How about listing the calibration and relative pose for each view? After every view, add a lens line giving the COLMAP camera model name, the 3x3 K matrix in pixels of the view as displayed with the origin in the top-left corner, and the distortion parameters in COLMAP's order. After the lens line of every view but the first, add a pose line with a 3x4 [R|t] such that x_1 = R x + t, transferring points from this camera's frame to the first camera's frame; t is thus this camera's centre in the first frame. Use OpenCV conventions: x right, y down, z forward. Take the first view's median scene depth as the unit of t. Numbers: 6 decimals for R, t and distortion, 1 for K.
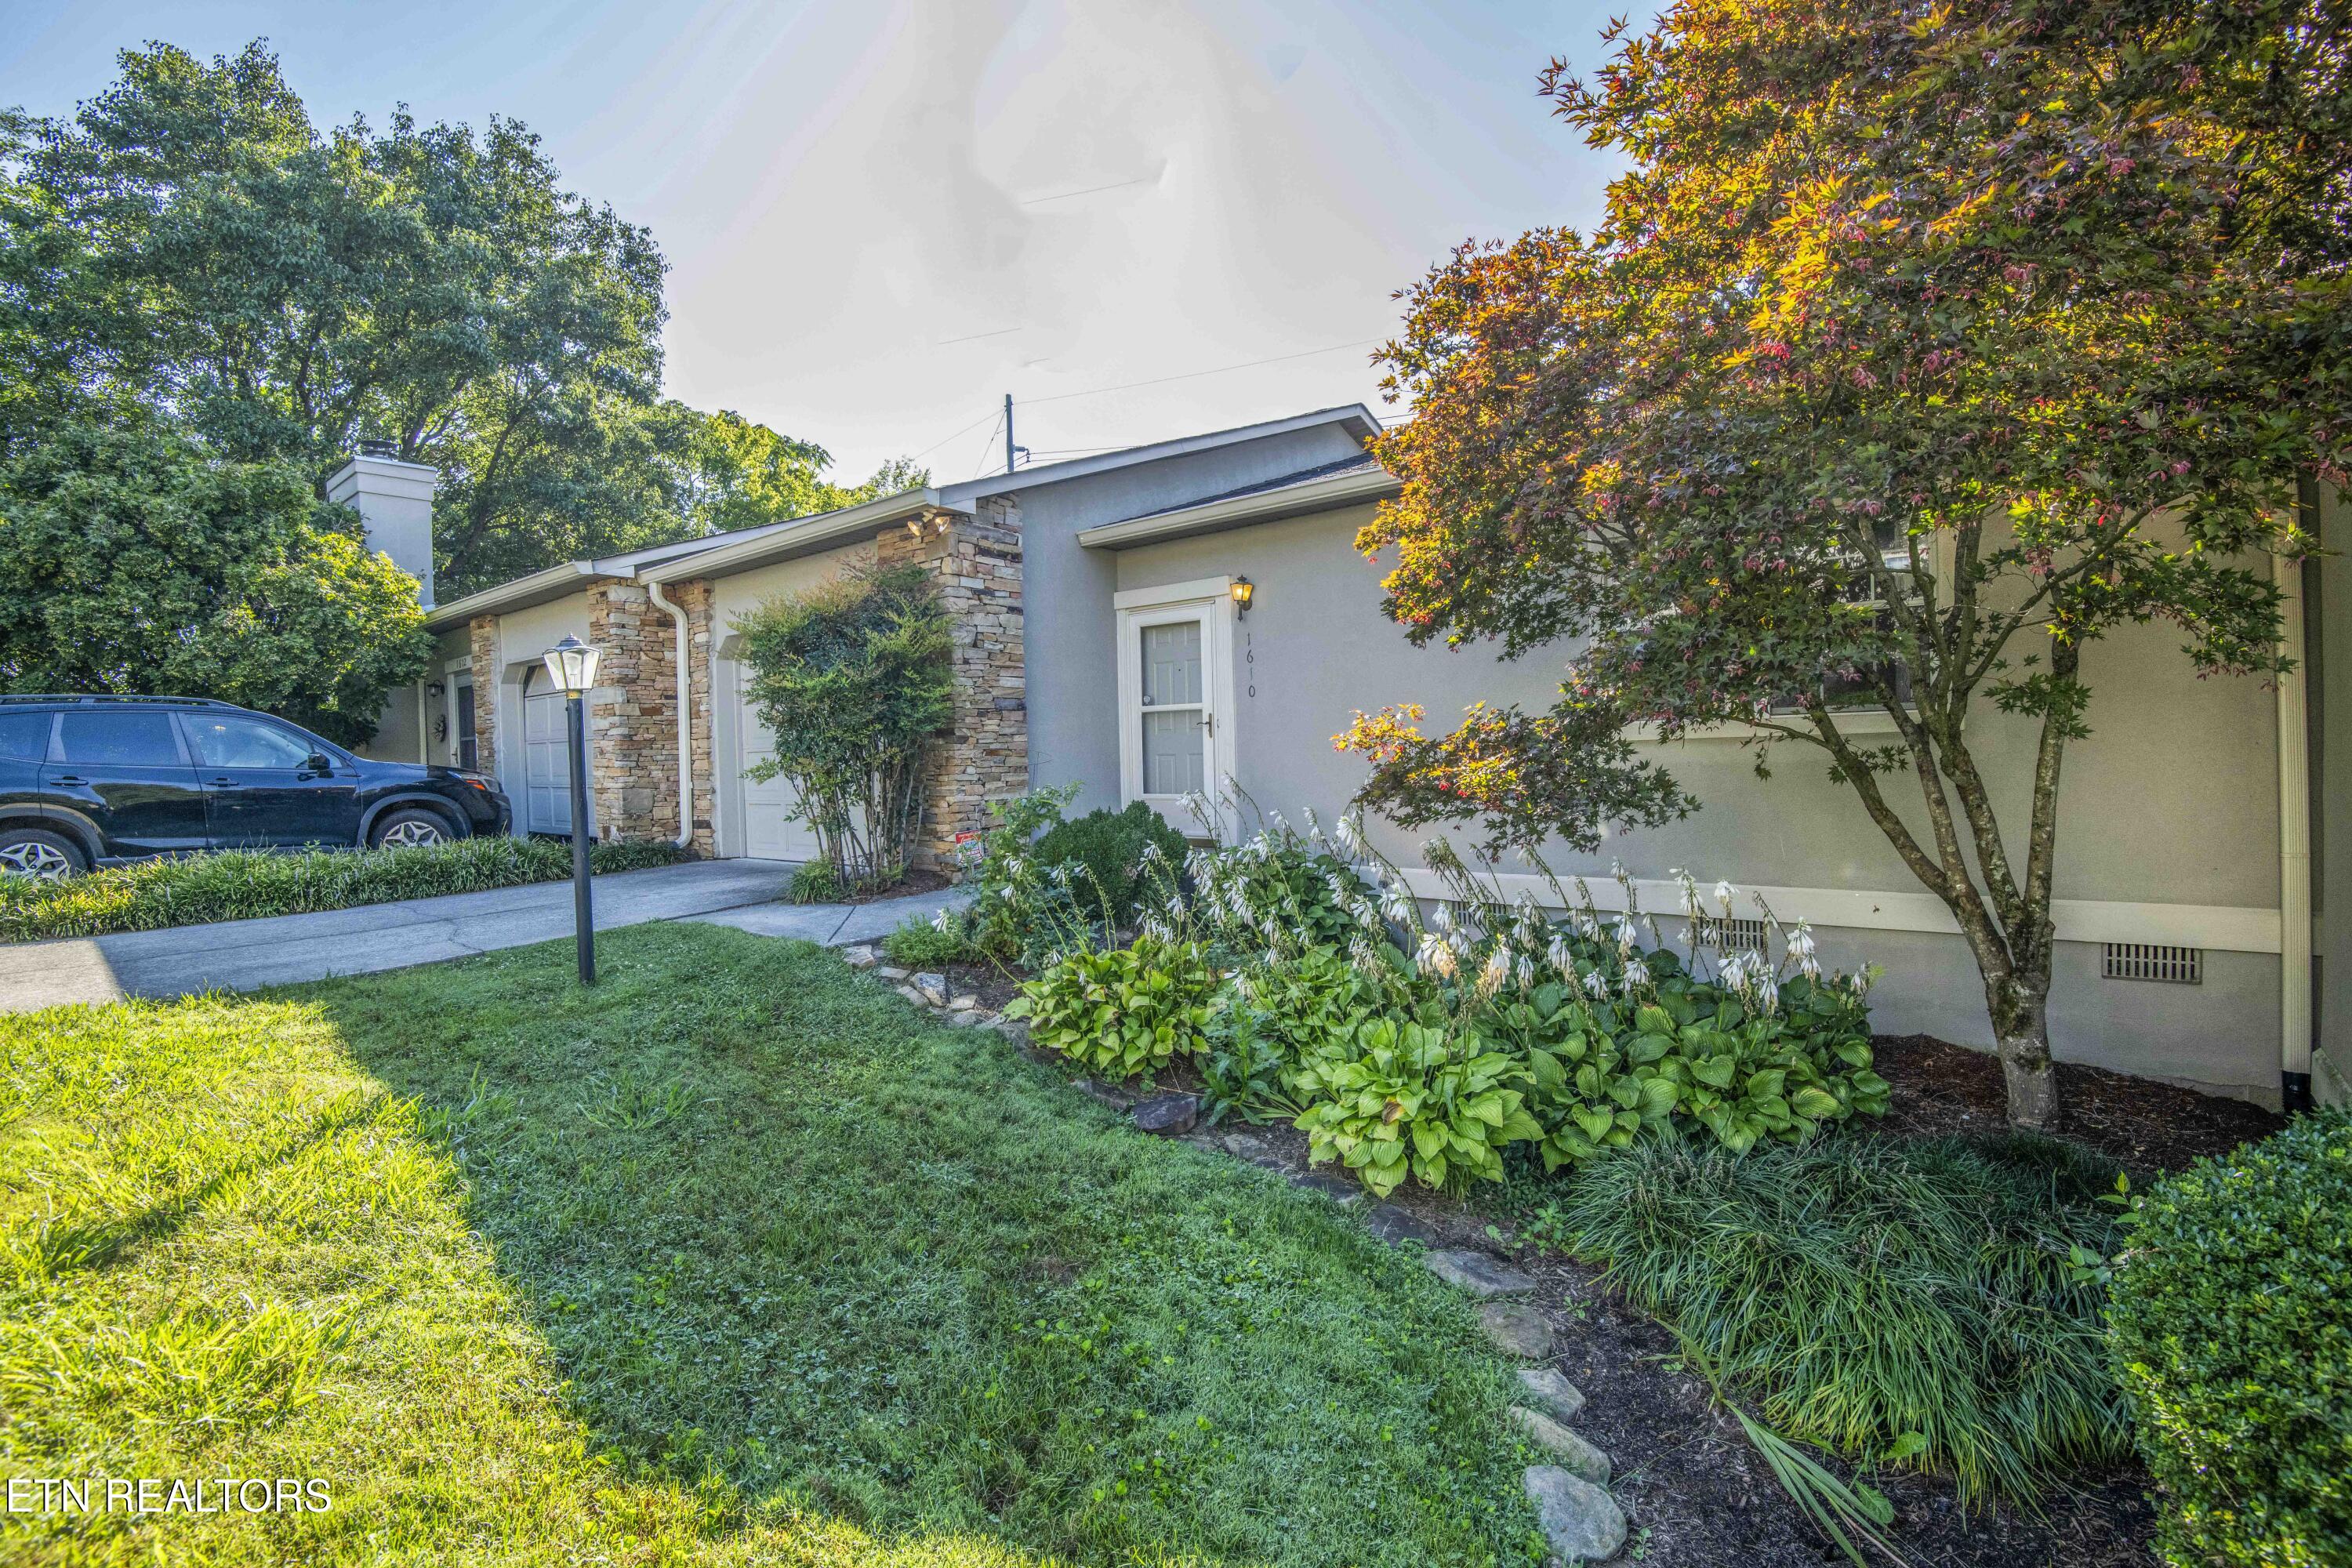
lens RADIAL K [[1083.8, 0, 1191.4], [0, 1083.8, 772.4], [0, 0, 1]] dist [-0.024354, -0.011891]
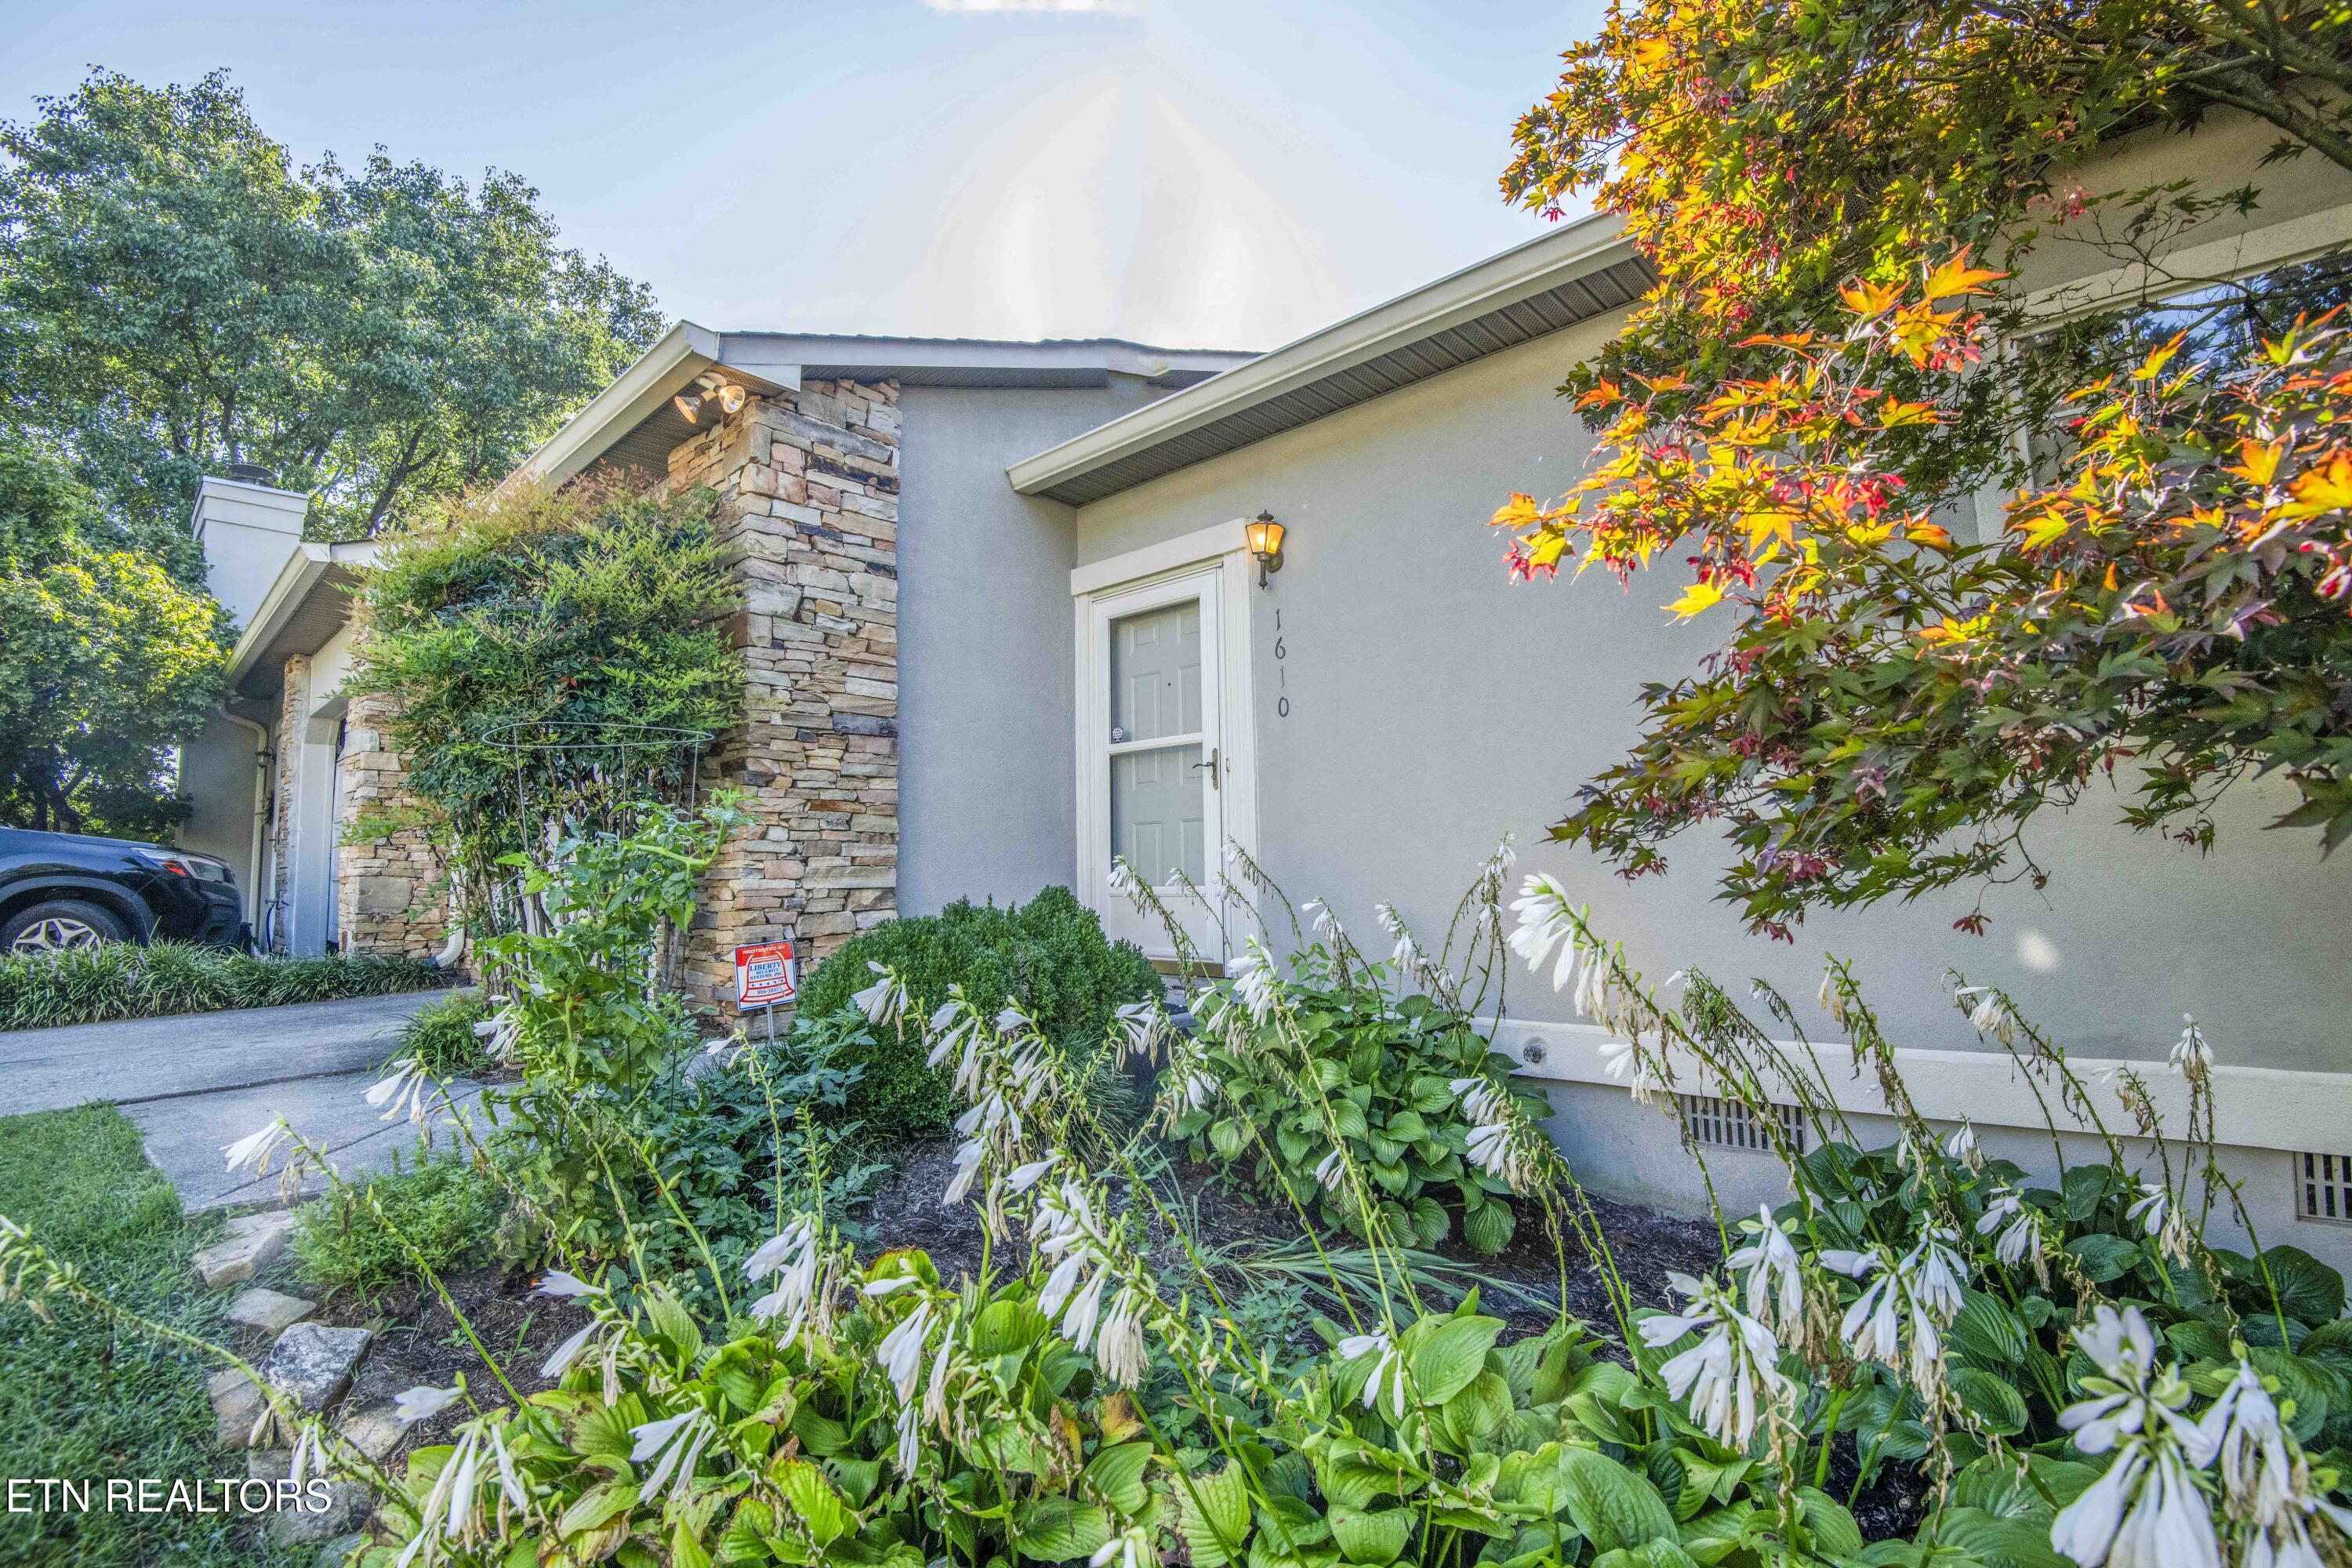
lens RADIAL K [[1083.8, 0, 1187.1], [0, 1083.8, 771.3], [0, 0, 1]] dist [-0.024354, -0.011891]
pose [[0.997739, -0.001629, -0.067188, 0.042259], [-0.006017, 0.993527, -0.113435, 0.025486], [0.066938, 0.113583, 0.991271, 0.415056]]
